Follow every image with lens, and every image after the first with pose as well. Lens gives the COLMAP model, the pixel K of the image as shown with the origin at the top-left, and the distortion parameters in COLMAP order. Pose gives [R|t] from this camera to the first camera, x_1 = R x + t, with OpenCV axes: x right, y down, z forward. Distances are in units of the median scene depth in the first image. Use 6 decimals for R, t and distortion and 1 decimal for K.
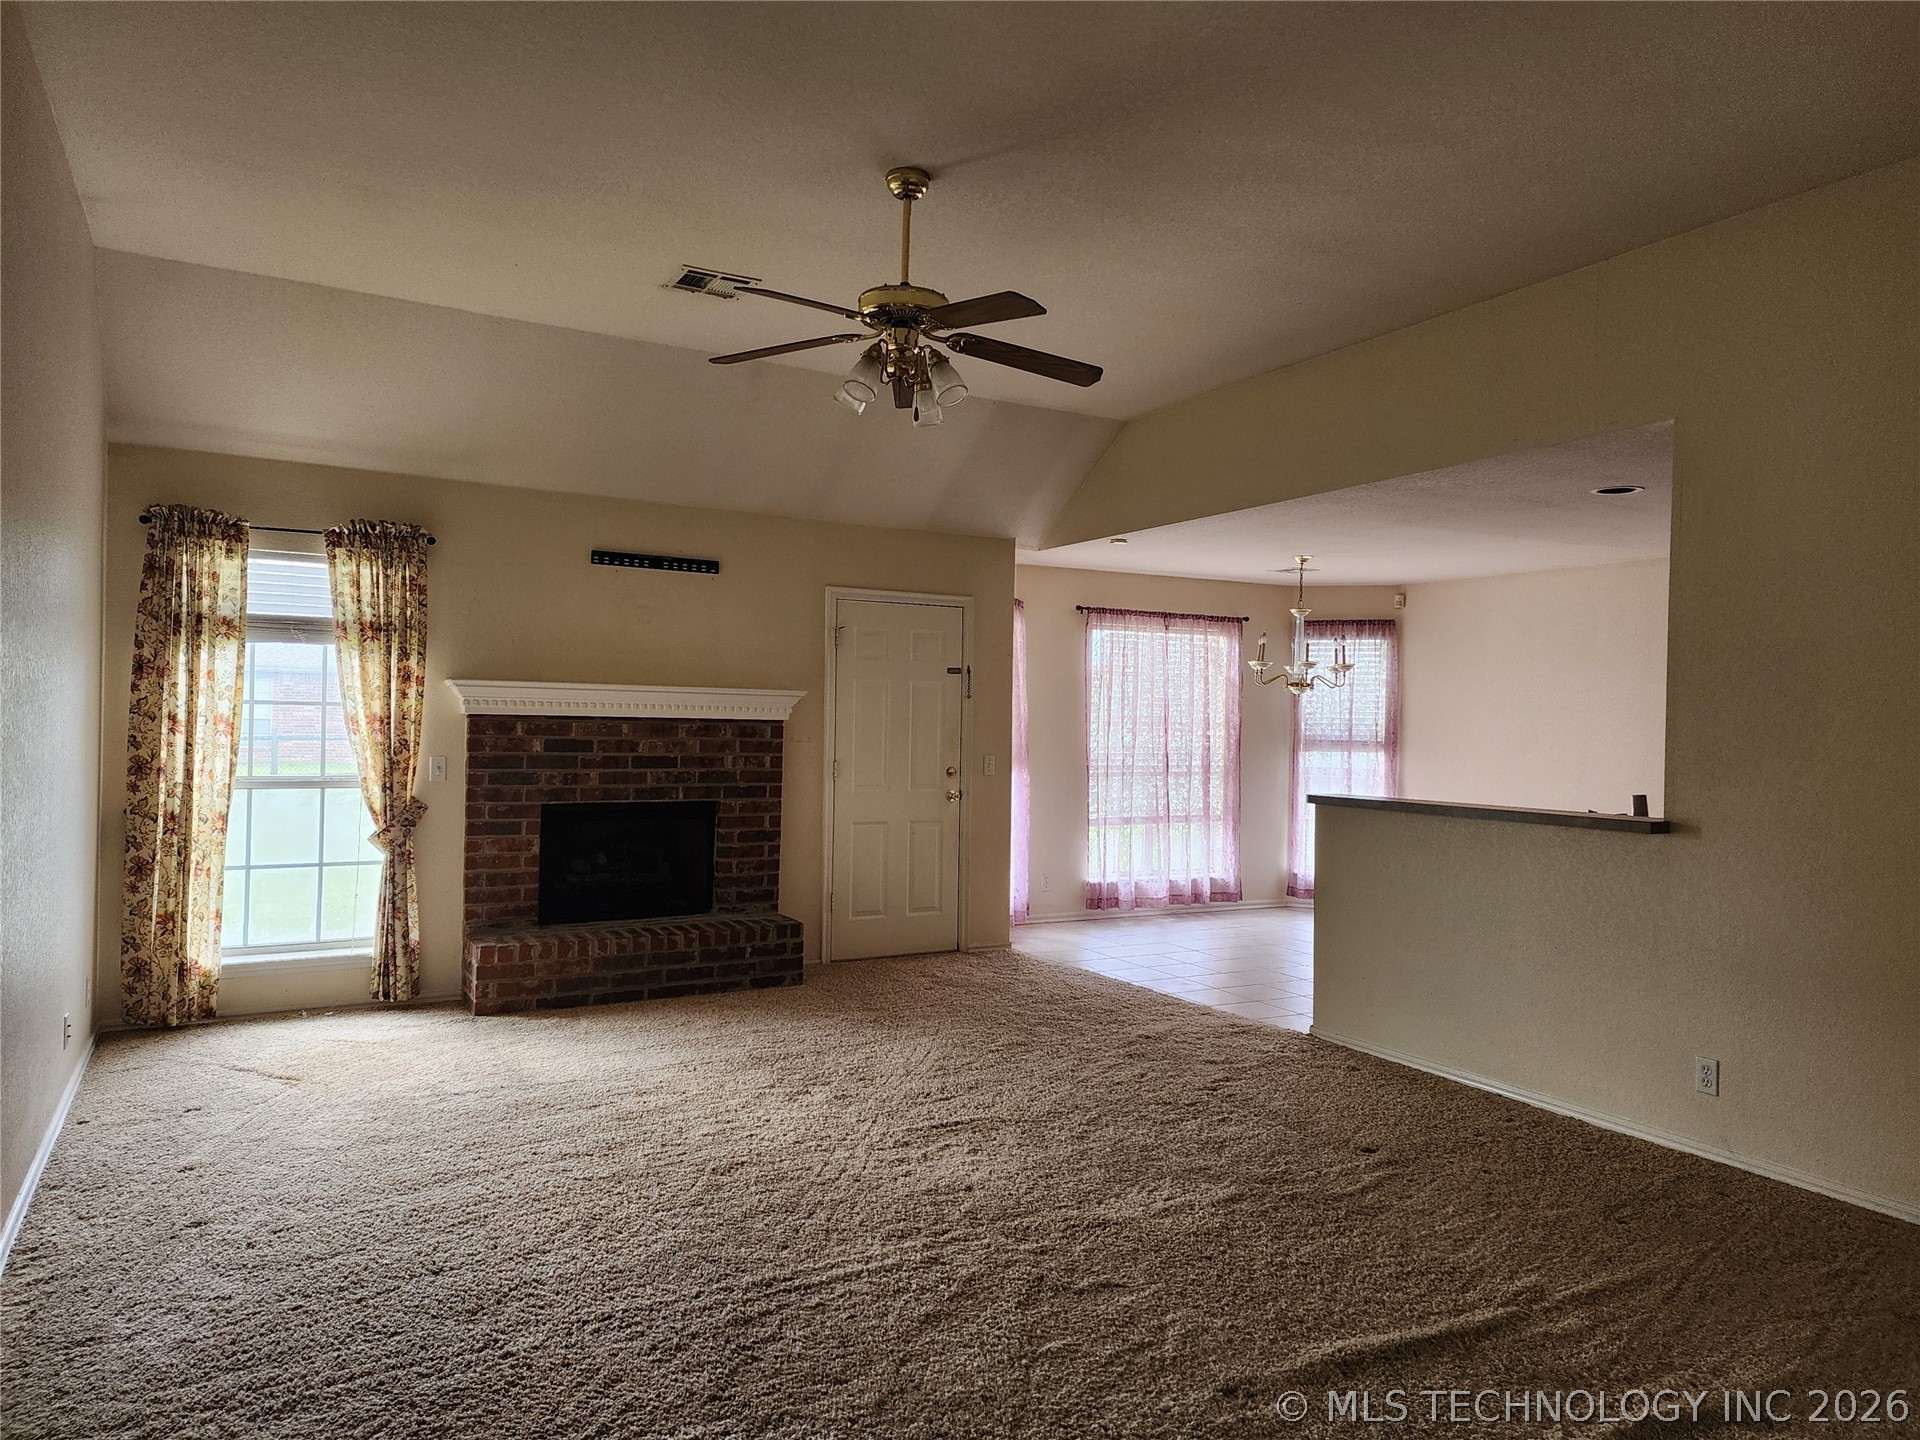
lens RADIAL K [[1293.4, 0, 962.4], [0, 1293.4, 708.3], [0, 0, 1]] dist [0.093052, -0.090609]
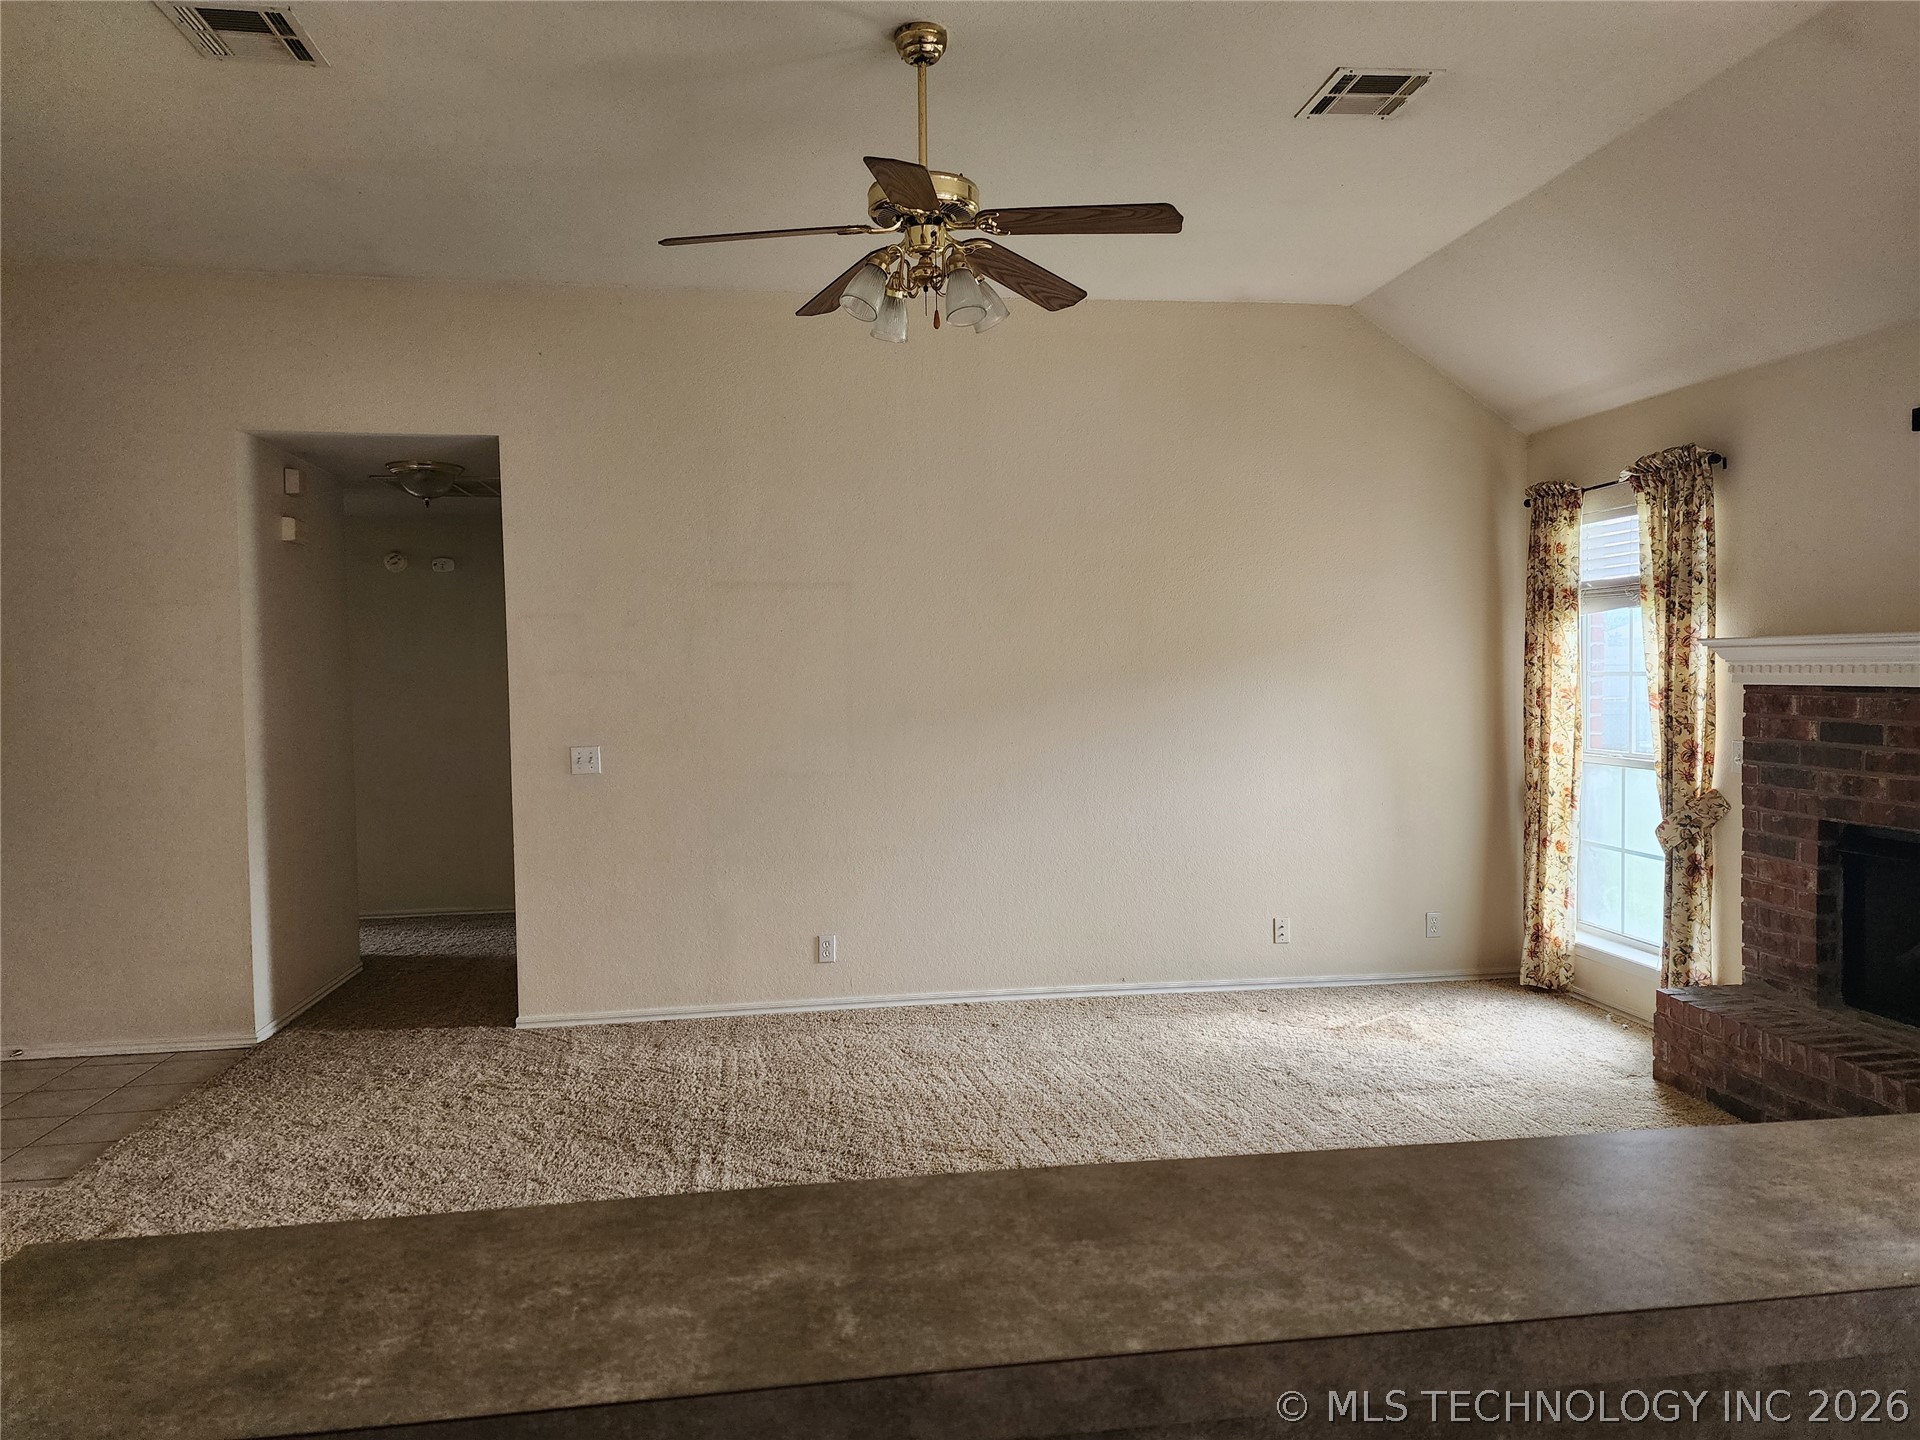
lens RADIAL K [[1284.1, 0, 960.0], [0, 1284.1, 720.0], [0, 0, 1]] dist [0.053410, -0.000106]
pose [[-0.357741, 0.020660, -0.933592, 0.357337], [0.013266, 0.999767, 0.017041, 0.004445], [0.933726, -0.006289, -0.357932, 0.655380]]
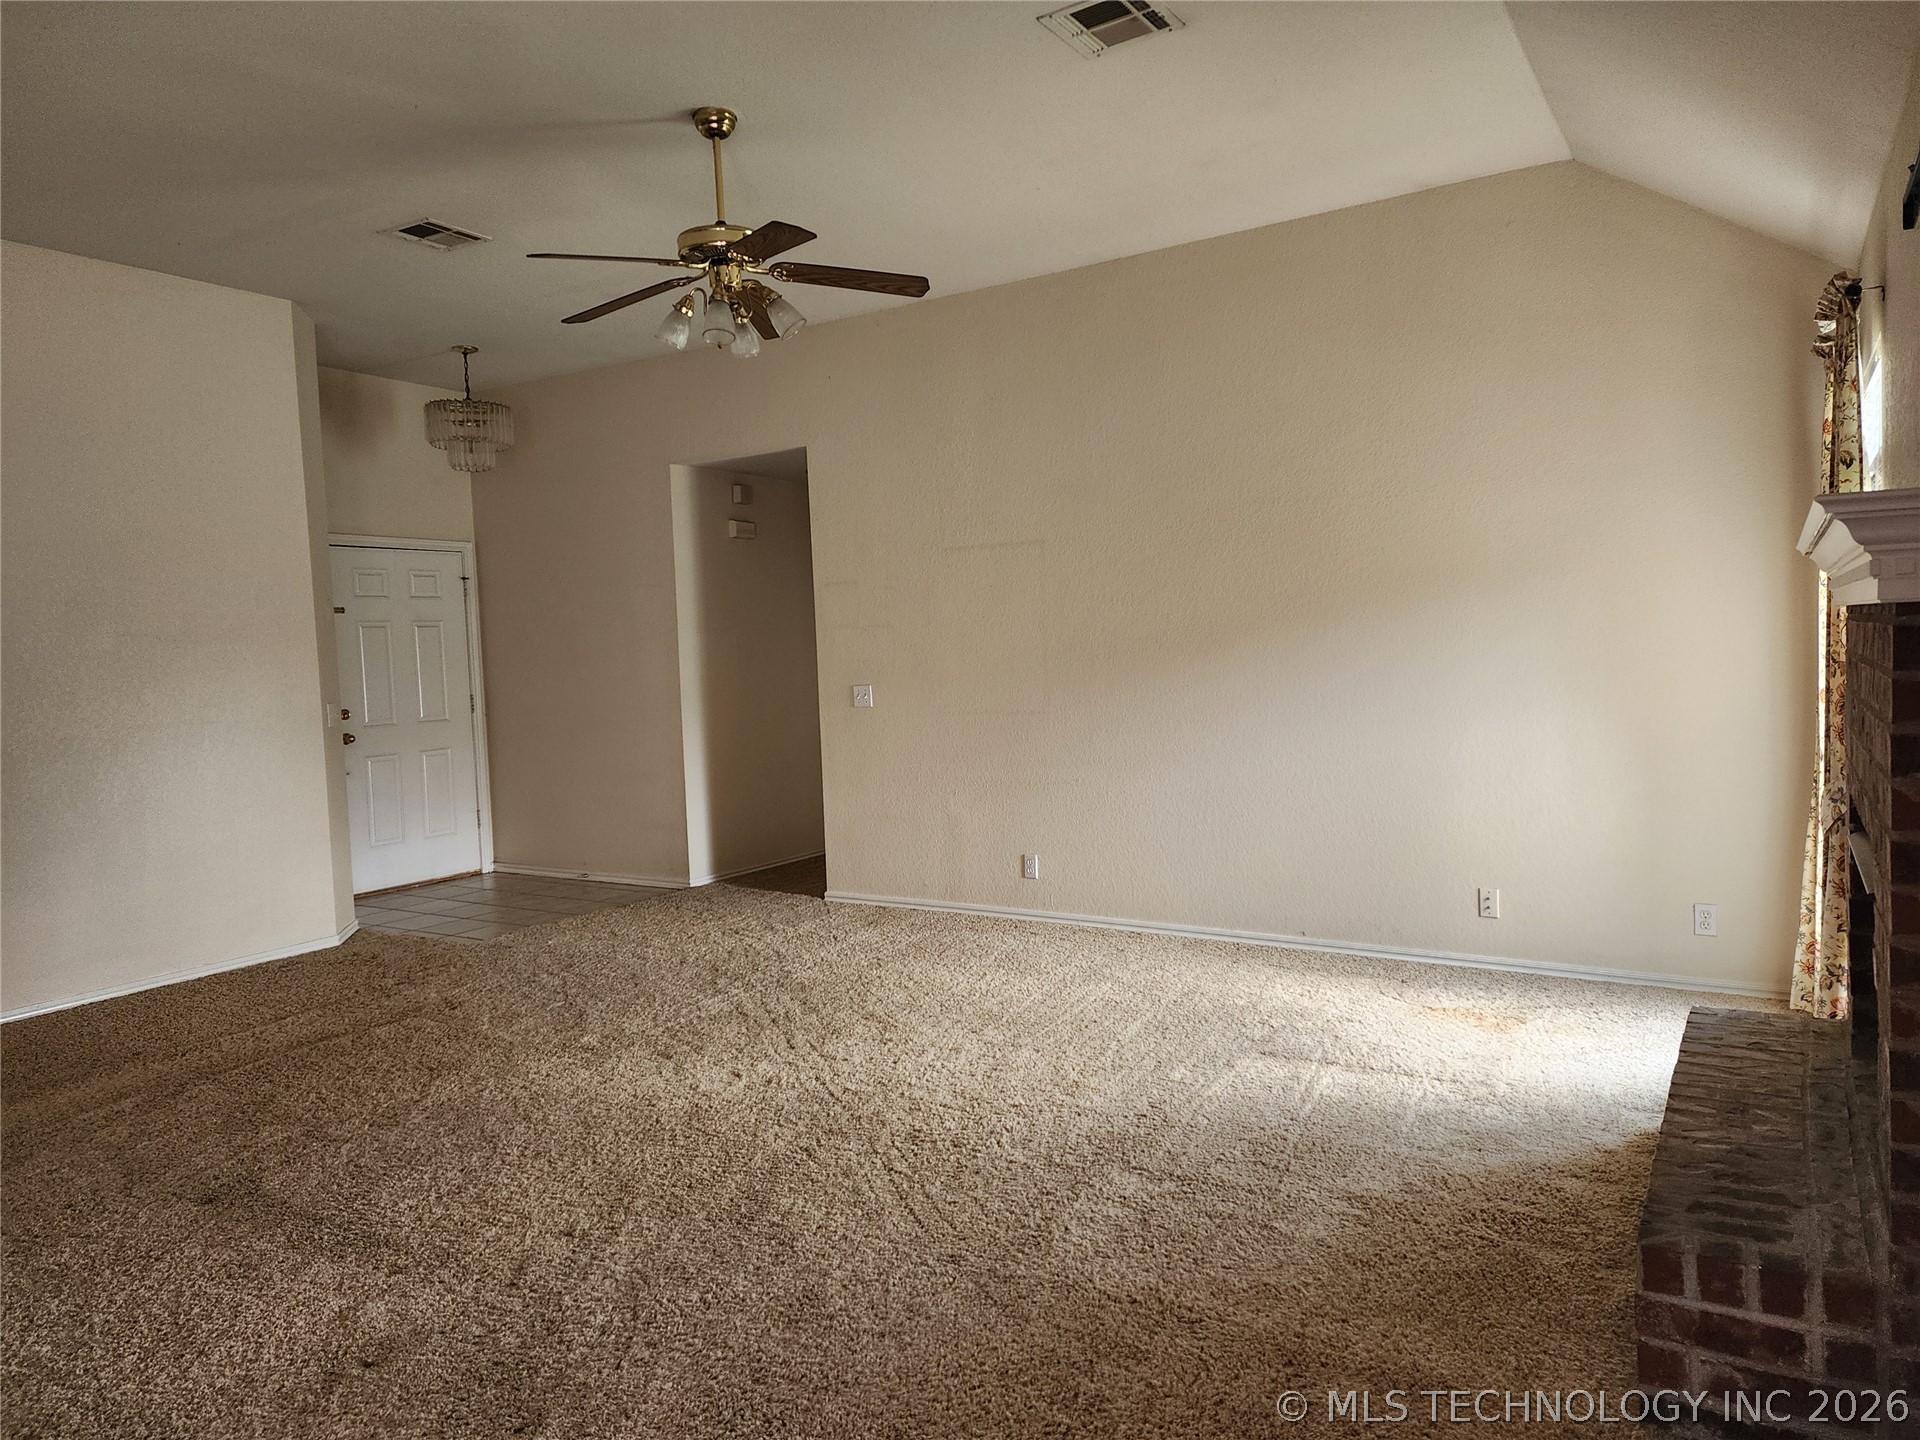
lens RADIAL K [[1293.4, 0, 962.4], [0, 1293.4, 708.3], [0, 0, 1]] dist [0.093052, -0.090609]
pose [[-0.885123, 0.034618, -0.464067, 0.139932], [0.021932, 0.999224, 0.032706, 0.015719], [0.464840, 0.018771, -0.885196, 1.011632]]
